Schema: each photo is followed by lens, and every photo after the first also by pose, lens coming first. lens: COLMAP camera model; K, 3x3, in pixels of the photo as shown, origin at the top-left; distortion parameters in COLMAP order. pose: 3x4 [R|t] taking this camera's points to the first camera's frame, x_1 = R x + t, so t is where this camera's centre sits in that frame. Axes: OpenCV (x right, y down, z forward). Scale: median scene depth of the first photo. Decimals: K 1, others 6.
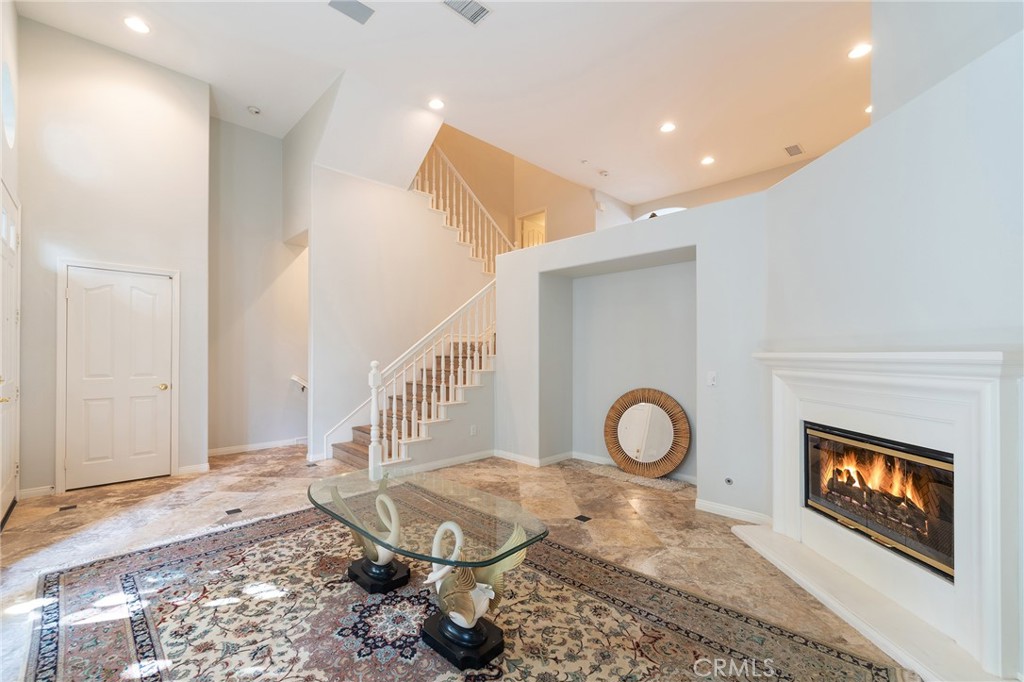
lens RADIAL K [[436.5, 0, 492.4], [0, 436.5, 350.4], [0, 0, 1]] dist [-0.003983, -0.000881]
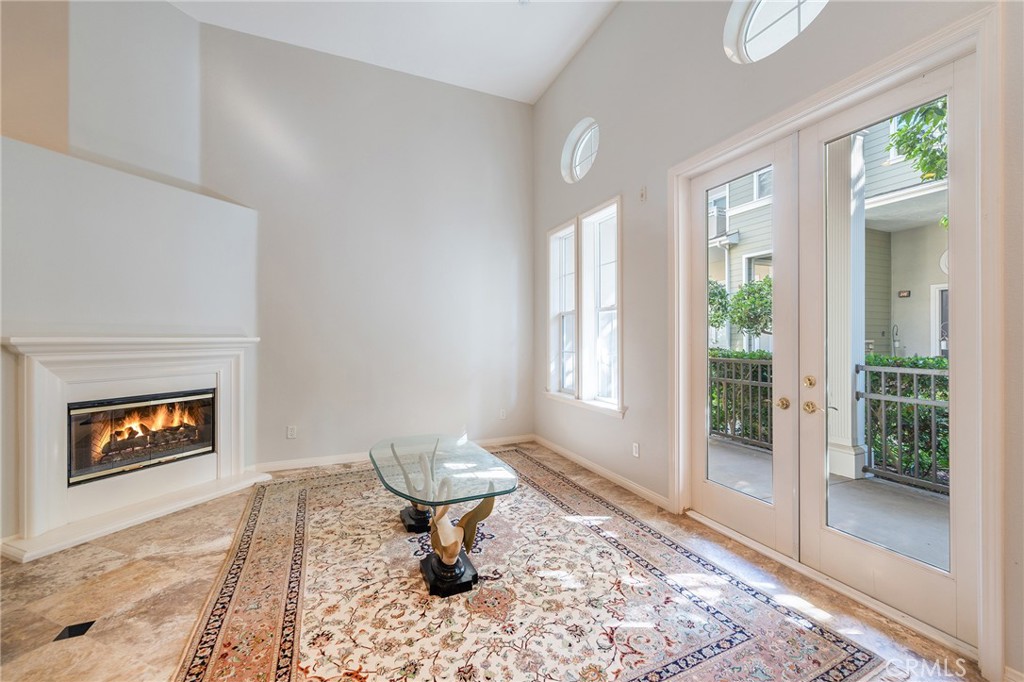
lens RADIAL K [[411.0, 0, 522.5], [0, 411.0, 338.5], [0, 0, 1]] dist [-0.002160, -0.000513]
pose [[-0.945057, -0.002577, 0.326894, -0.735351], [-0.005115, 0.999963, -0.006904, 0.011046], [-0.326865, -0.008197, -0.945036, 1.877348]]
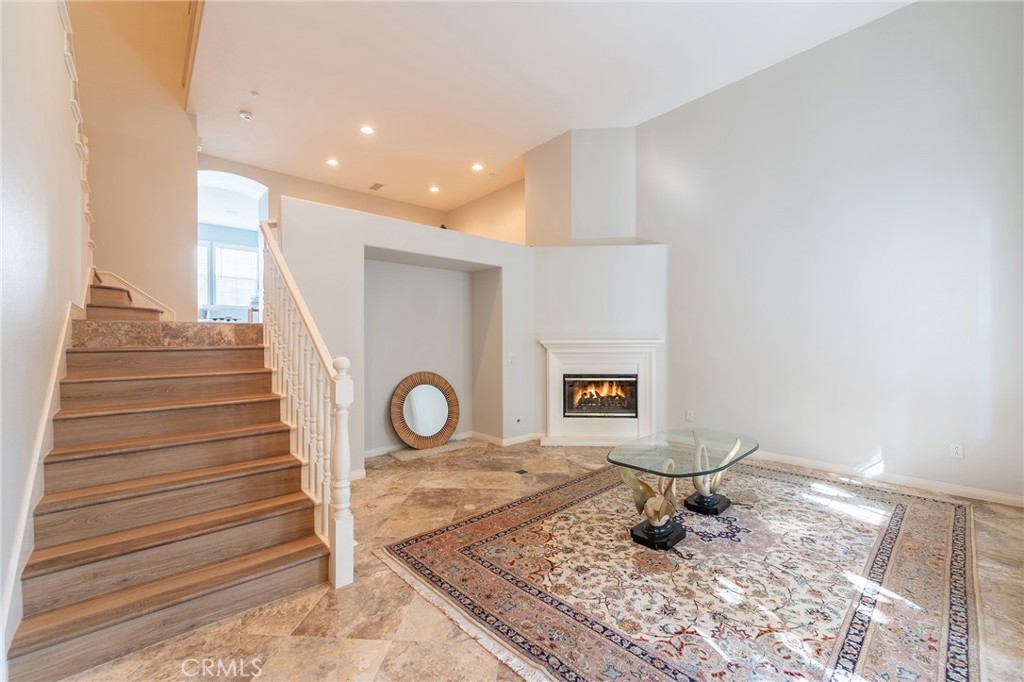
lens RADIAL K [[411.0, 0, 522.5], [0, 411.0, 338.5], [0, 0, 1]] dist [-0.002160, -0.000513]
pose [[0.005610, 0.002137, 0.999982, -1.405023], [-0.003665, 0.999991, -0.002116, 0.002544], [-0.999978, -0.003653, 0.005618, 1.416670]]
